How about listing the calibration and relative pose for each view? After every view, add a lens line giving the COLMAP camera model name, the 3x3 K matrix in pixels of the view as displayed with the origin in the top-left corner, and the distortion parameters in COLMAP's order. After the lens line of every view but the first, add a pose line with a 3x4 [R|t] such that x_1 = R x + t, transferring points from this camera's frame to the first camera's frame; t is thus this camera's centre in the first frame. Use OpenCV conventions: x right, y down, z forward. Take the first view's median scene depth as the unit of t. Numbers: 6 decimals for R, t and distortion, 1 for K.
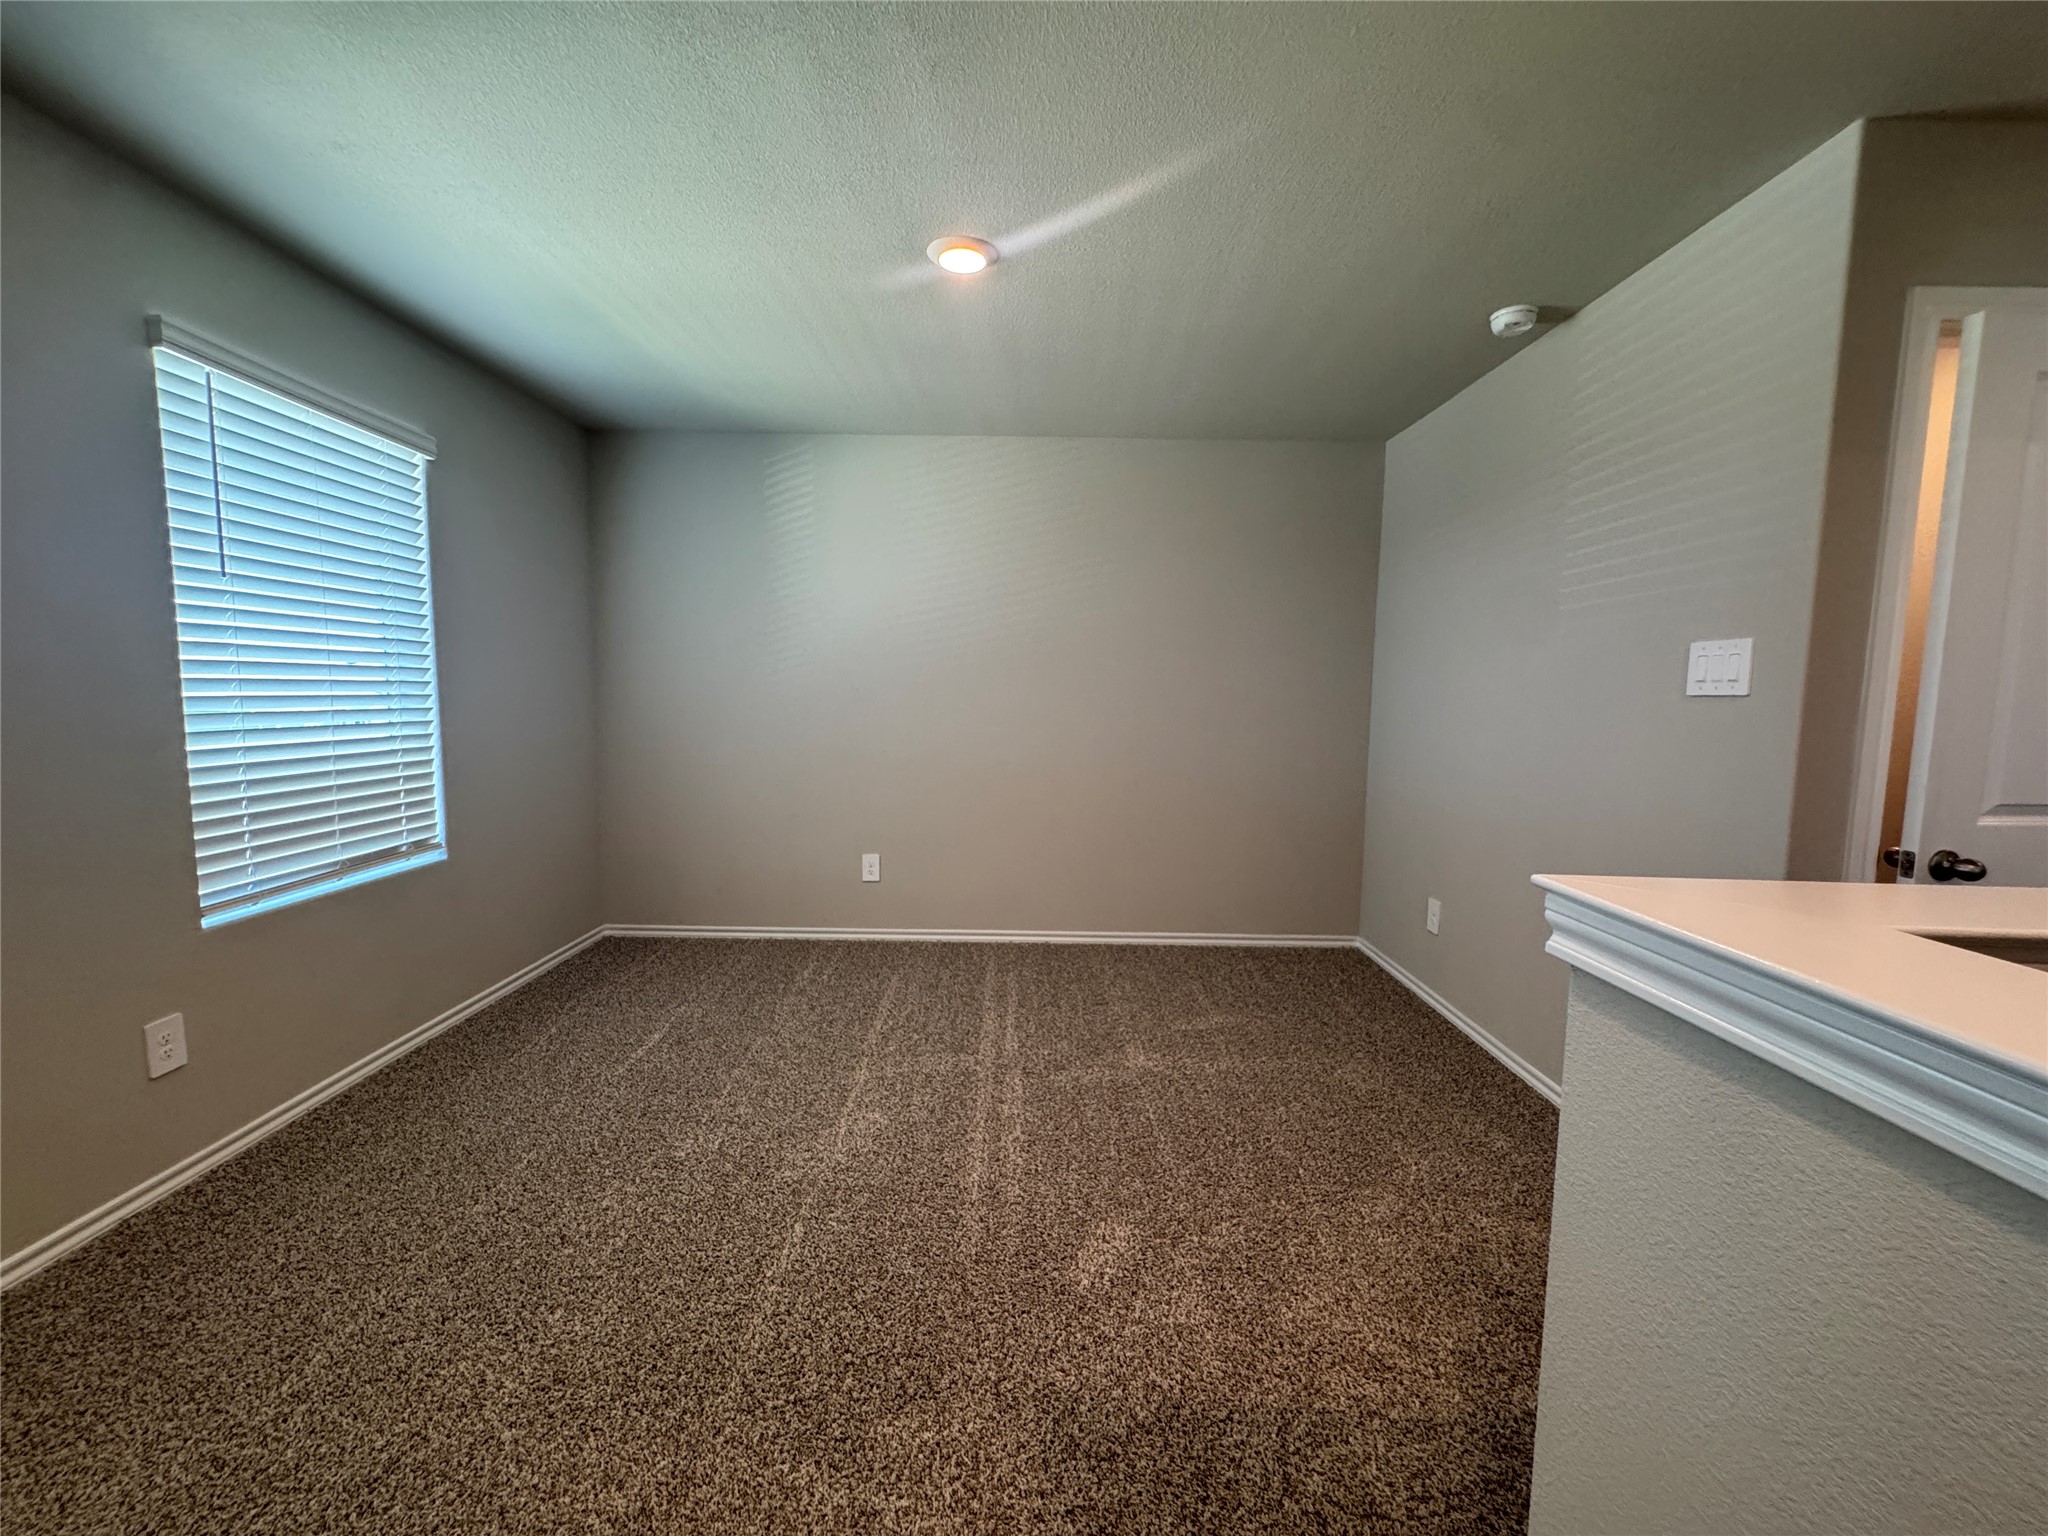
lens RADIAL K [[820.1, 0, 1010.6], [0, 820.1, 765.5], [0, 0, 1]] dist [-0.006502, 0.001889]
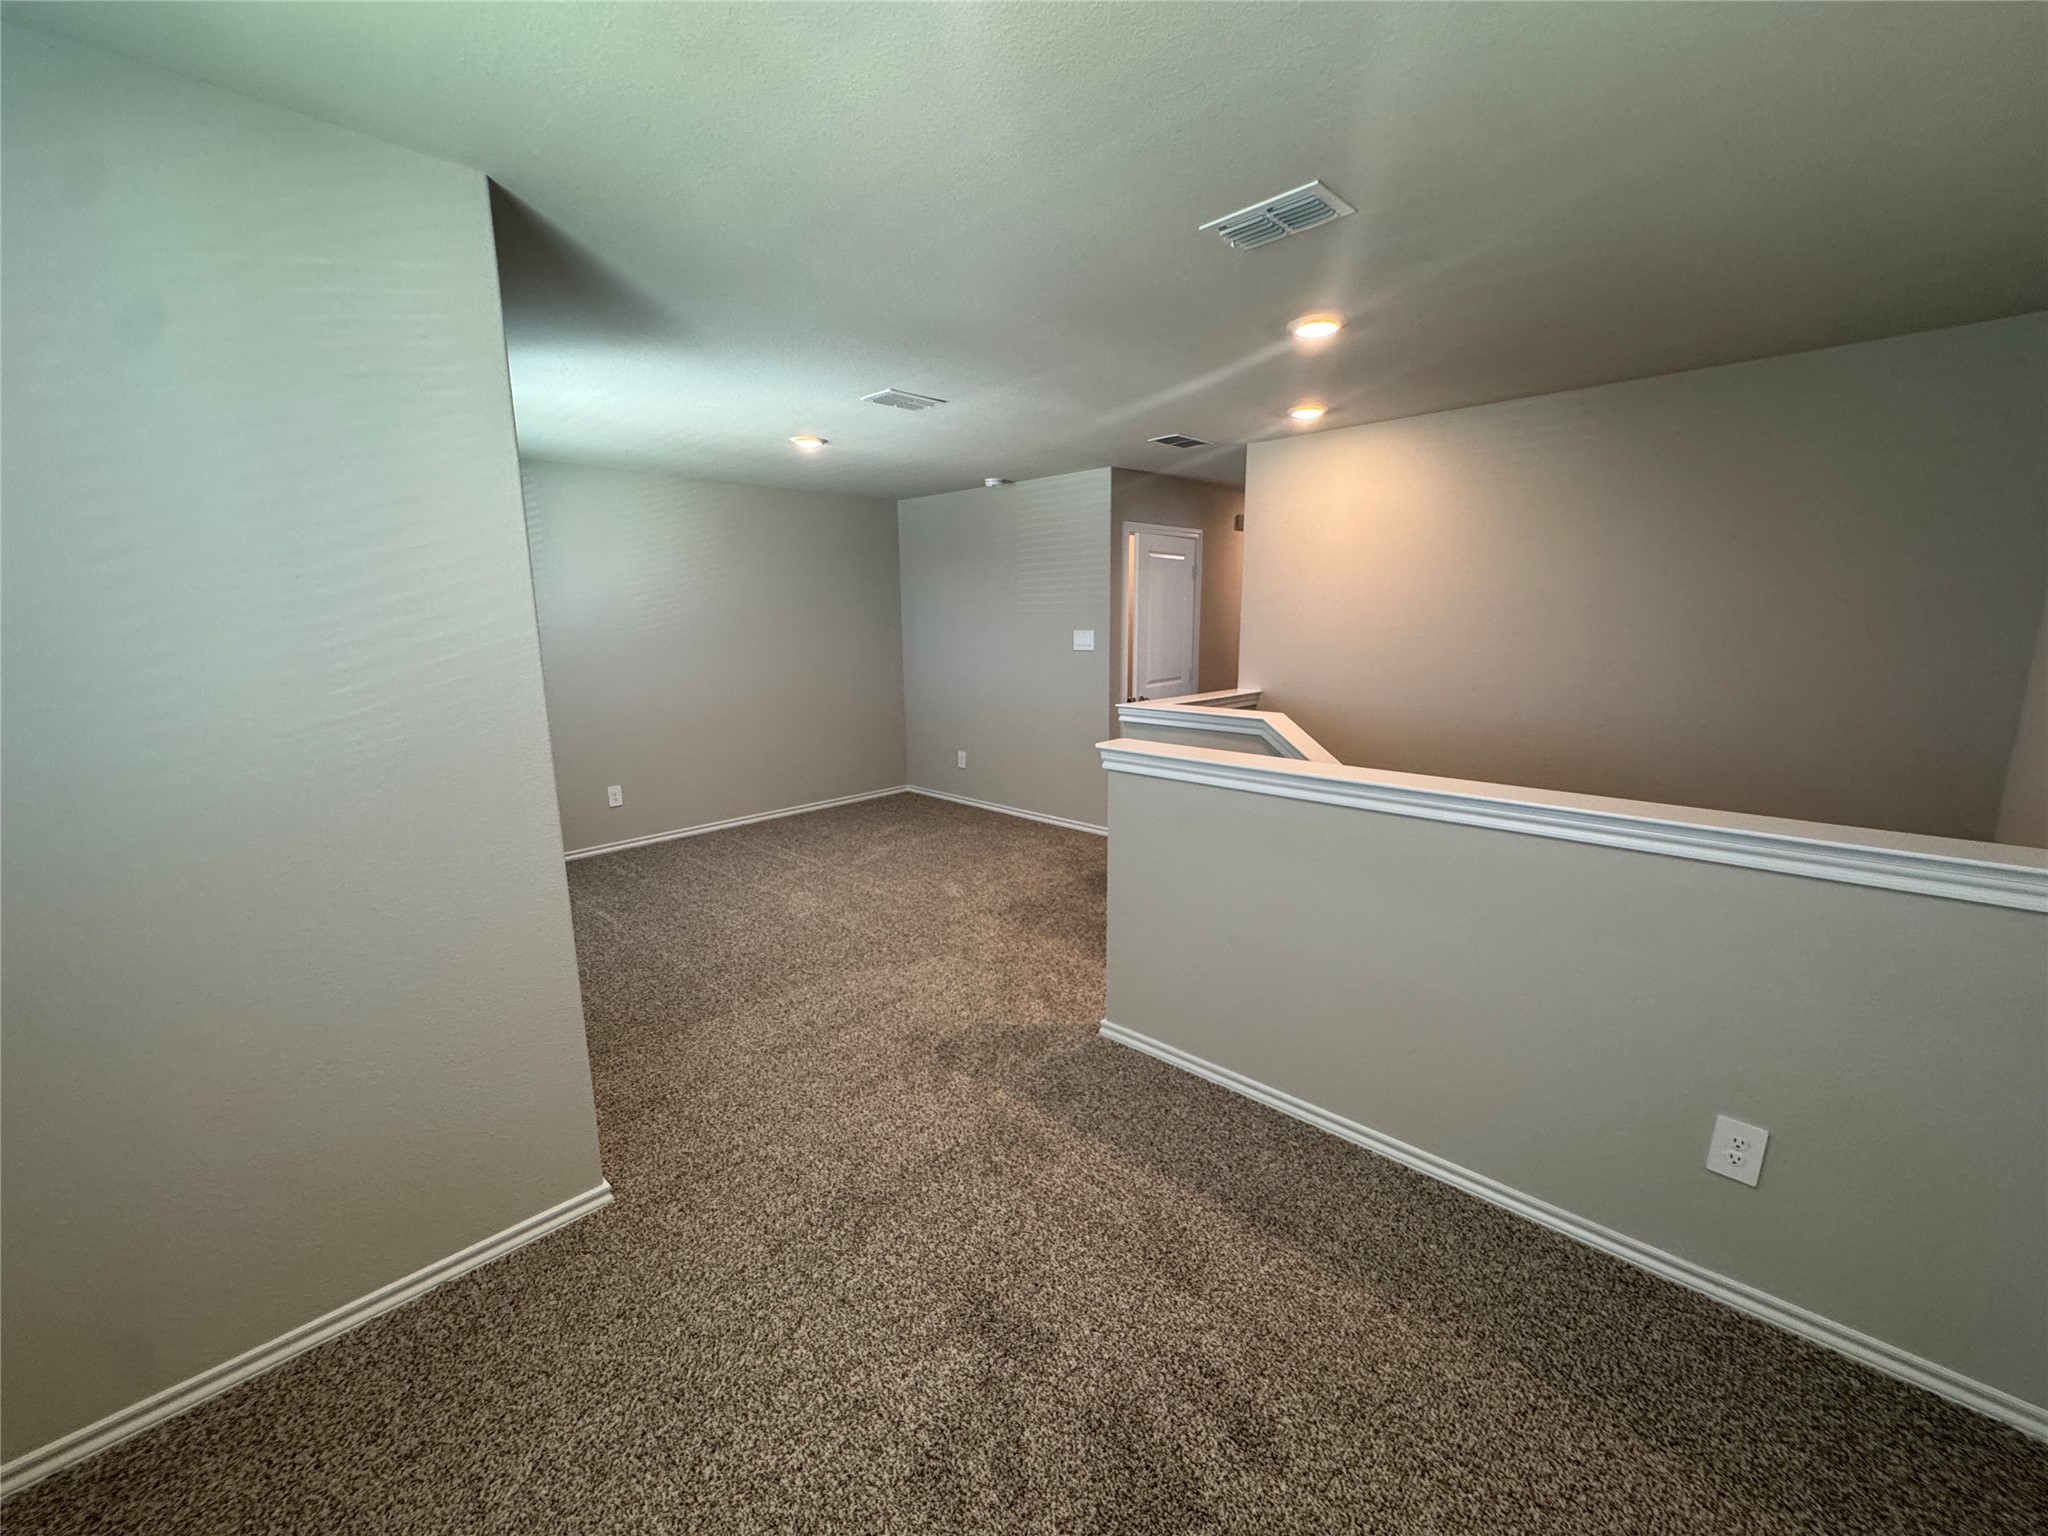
lens RADIAL K [[820.1, 0, 1024.0], [0, 820.1, 764.7], [0, 0, 1]] dist [-0.006502, 0.001889]
pose [[0.696758, -0.157653, 0.699766, -0.765278], [0.086552, 0.986898, 0.136162, -0.058714], [-0.712065, -0.034306, 0.701275, -0.489524]]
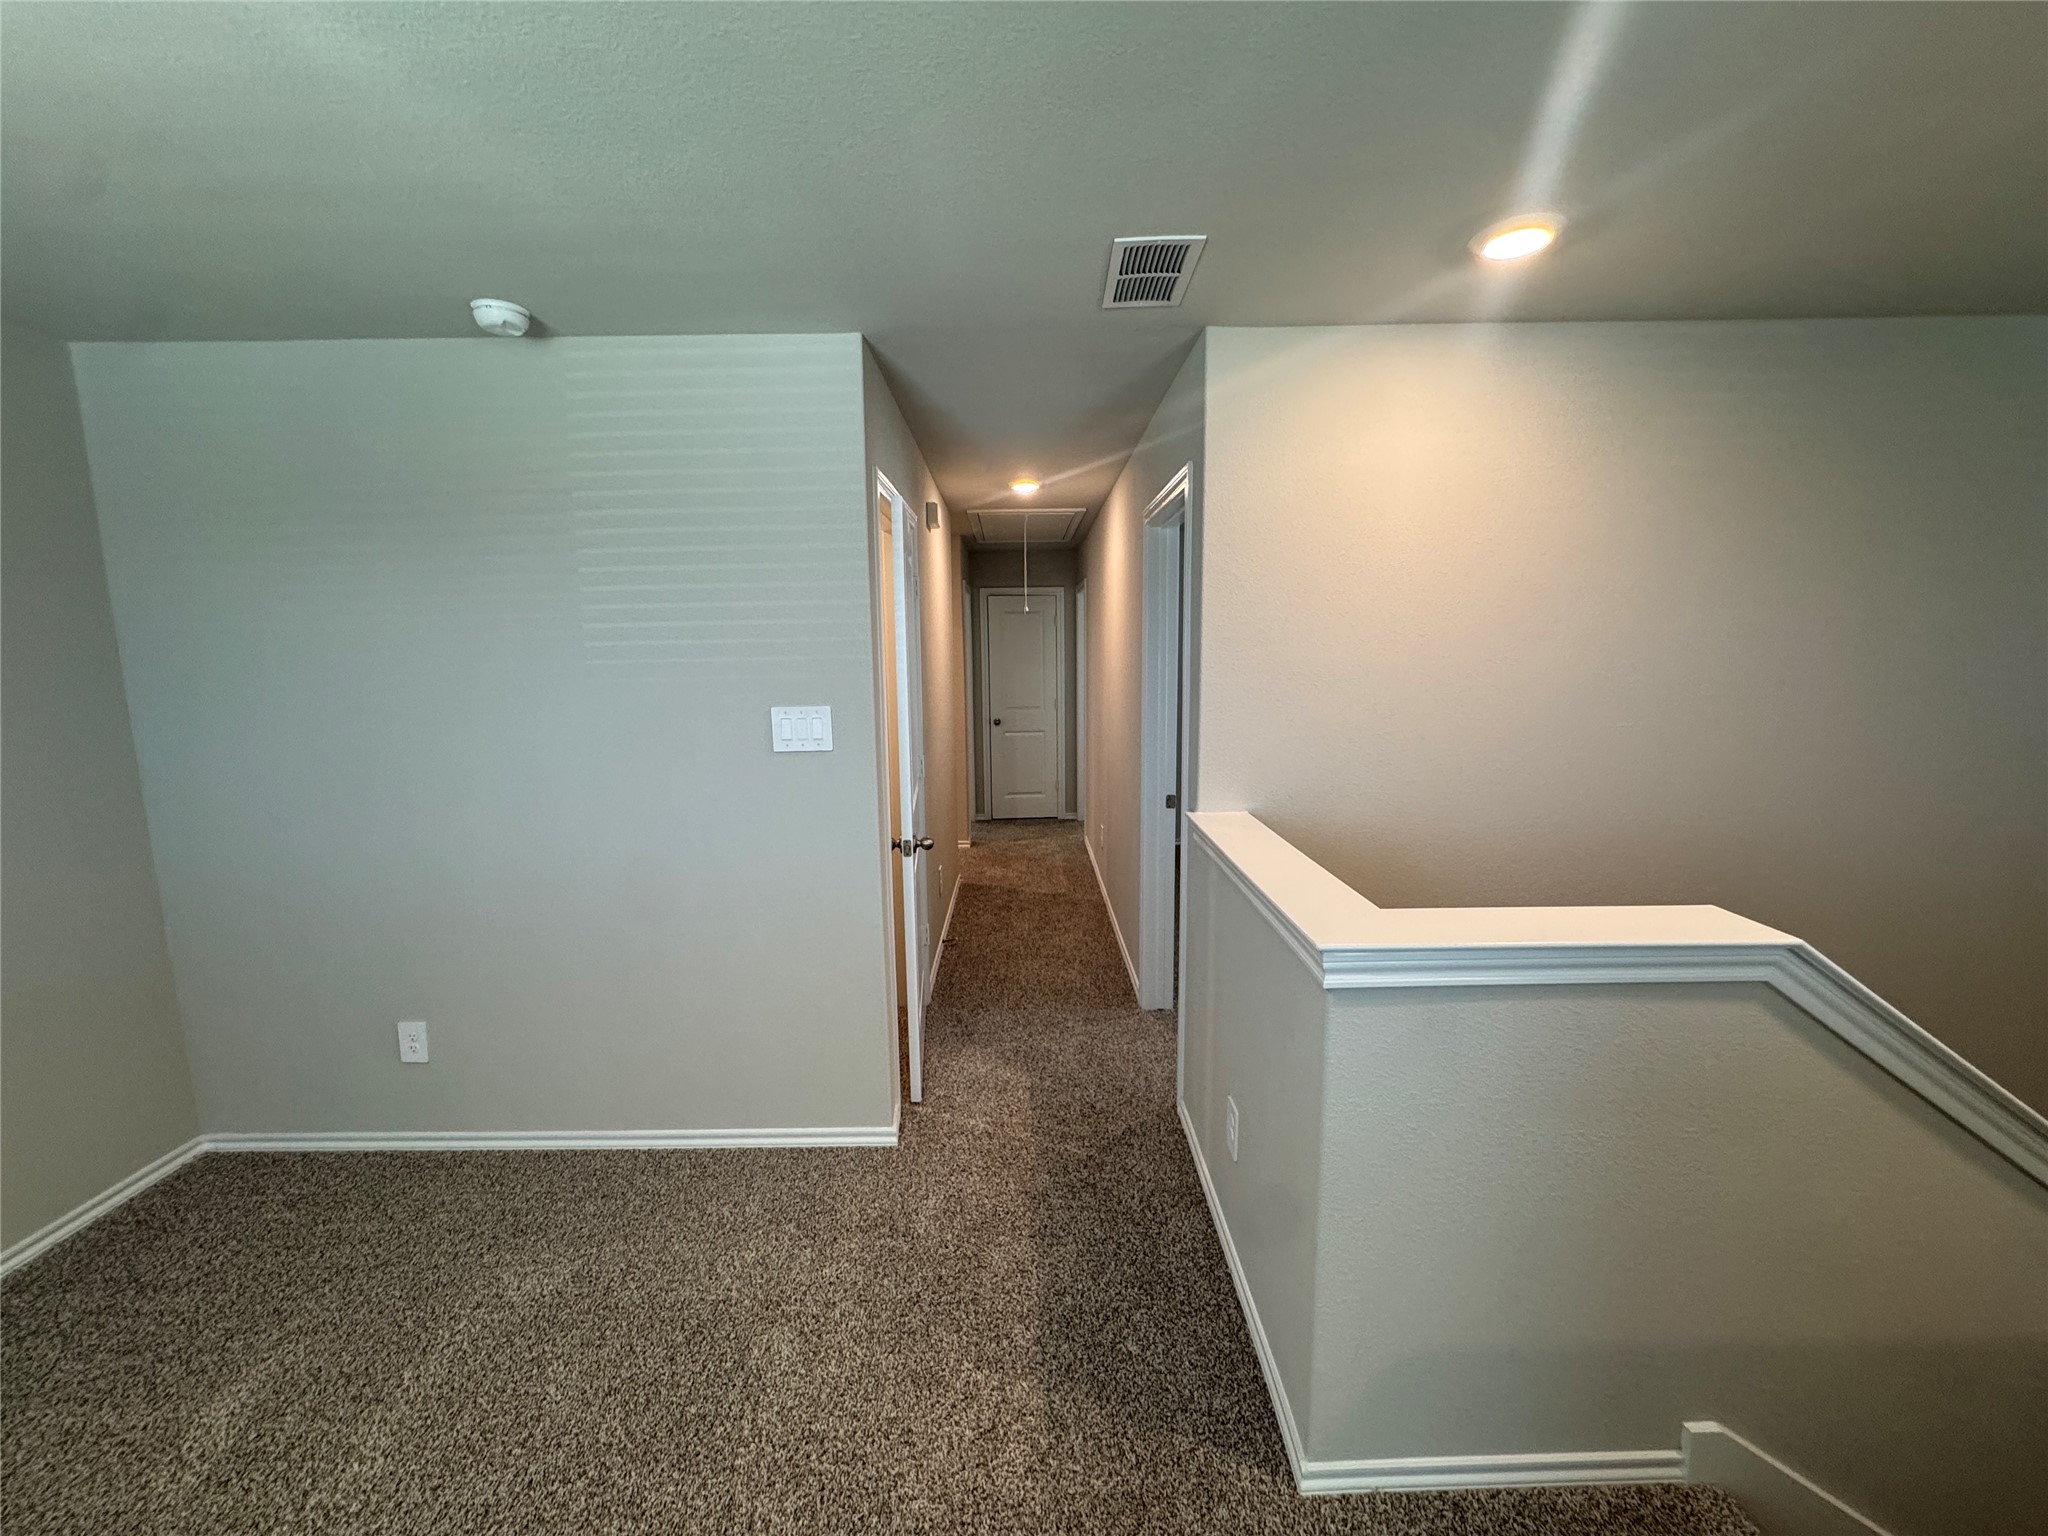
lens RADIAL K [[820.1, 0, 1010.4], [0, 820.1, 777.9], [0, 0, 1]] dist [-0.006502, 0.001889]
pose [[-0.007427, -0.176054, 0.984353, -0.208732], [0.118643, 0.977271, 0.175683, -0.133200], [-0.992909, 0.118091, 0.013629, 0.402584]]
